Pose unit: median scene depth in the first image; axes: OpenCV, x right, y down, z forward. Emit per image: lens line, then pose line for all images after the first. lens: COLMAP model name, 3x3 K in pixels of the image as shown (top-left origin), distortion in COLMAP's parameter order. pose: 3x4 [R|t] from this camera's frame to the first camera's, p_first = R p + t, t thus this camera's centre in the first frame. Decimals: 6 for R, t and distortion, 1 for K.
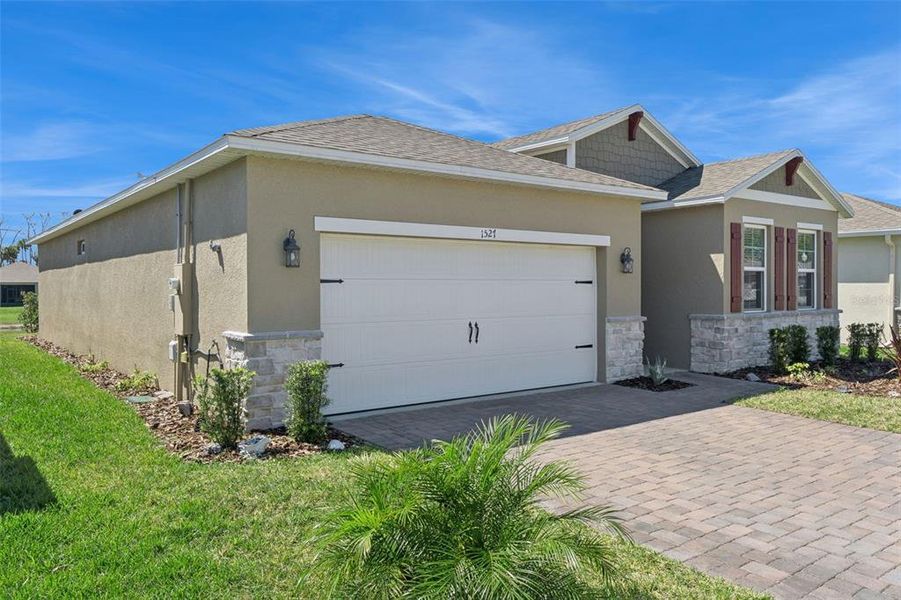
lens RADIAL K [[685.9, 0, 451.3], [0, 685.9, 299.4], [0, 0, 1]] dist [0.000407, 0.000699]
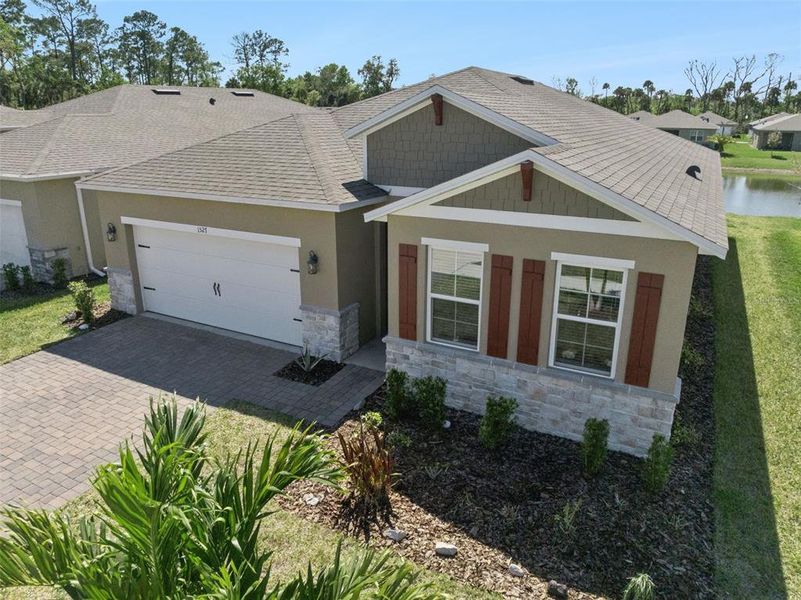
lens RADIAL K [[555.3, 0, 399.8], [0, 555.3, 295.5], [0, 0, 1]] dist [-0.006932, -0.000097]
pose [[0.406937, 0.286526, -0.867355, 1.044739], [-0.014390, 0.951424, 0.307546, -0.267308], [0.913343, -0.112671, 0.391293, 0.703489]]
